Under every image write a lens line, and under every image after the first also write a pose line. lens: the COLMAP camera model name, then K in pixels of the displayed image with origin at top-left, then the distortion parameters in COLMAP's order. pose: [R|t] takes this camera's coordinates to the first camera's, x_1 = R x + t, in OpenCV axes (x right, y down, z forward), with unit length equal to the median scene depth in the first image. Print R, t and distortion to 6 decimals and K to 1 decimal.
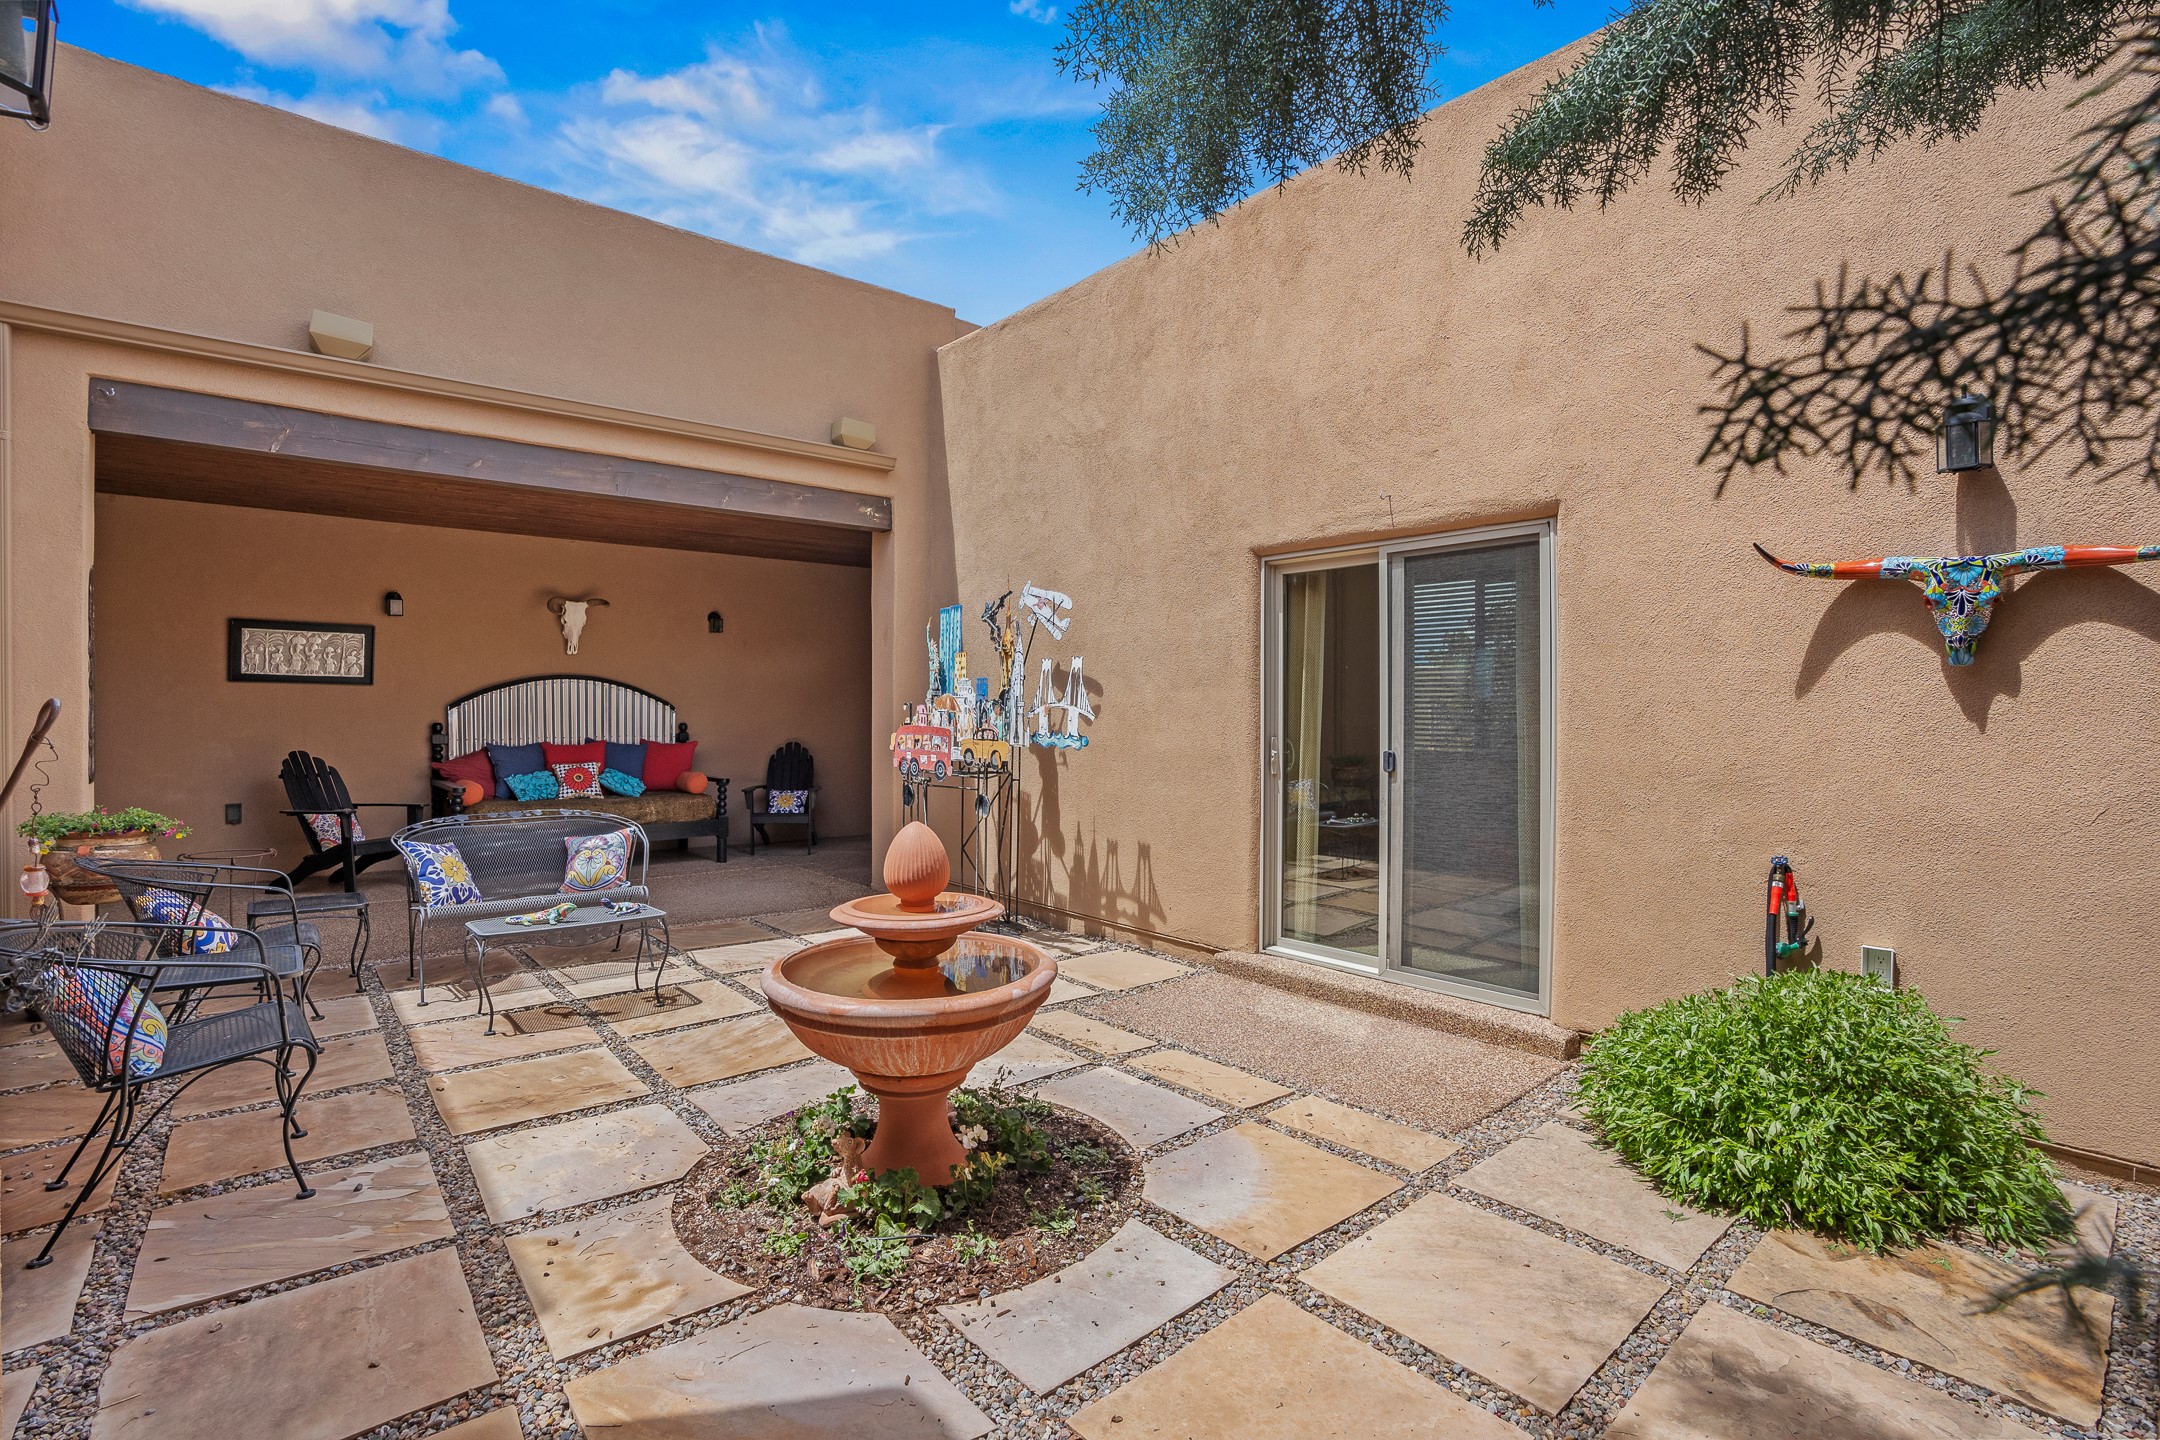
lens RADIAL K [[994.6, 0, 1092.5], [0, 994.6, 710.7], [0, 0, 1]] dist [-0.078047, 0.032936]
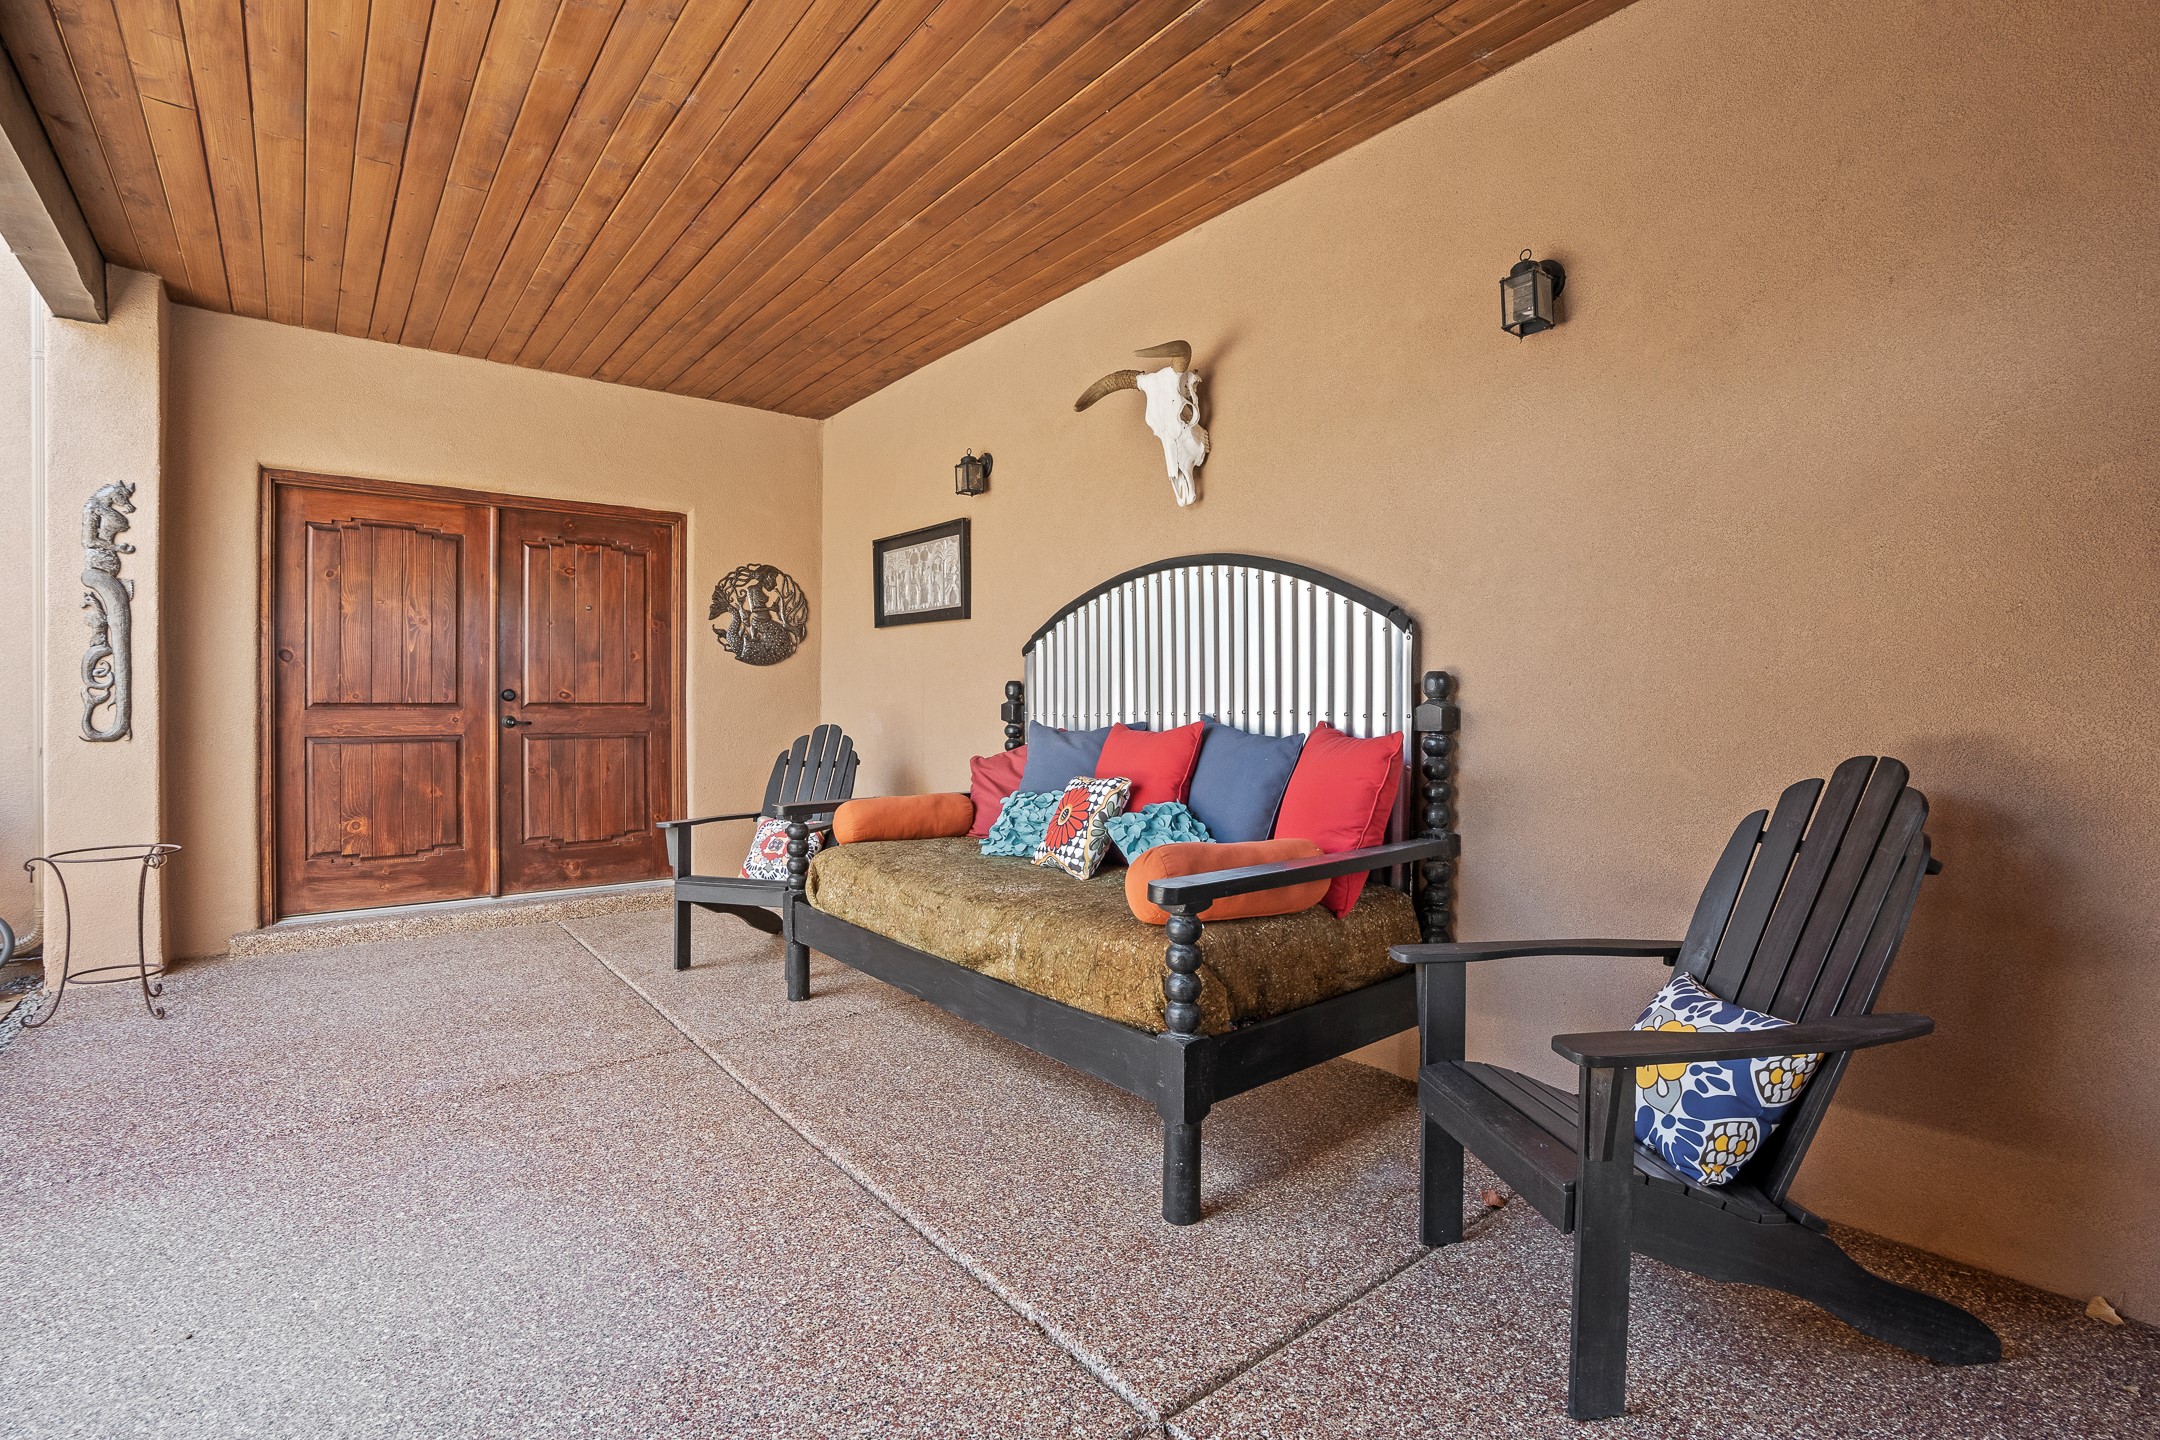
lens RADIAL K [[994.6, 0, 1092.5], [0, 994.6, 710.7], [0, 0, 1]] dist [-0.078047, 0.032936]
pose [[-0.018527, 0.003931, -0.999821, -0.202521], [0.002605, 0.999989, 0.003883, 0.040220], [0.999825, -0.002533, -0.018537, 1.552150]]
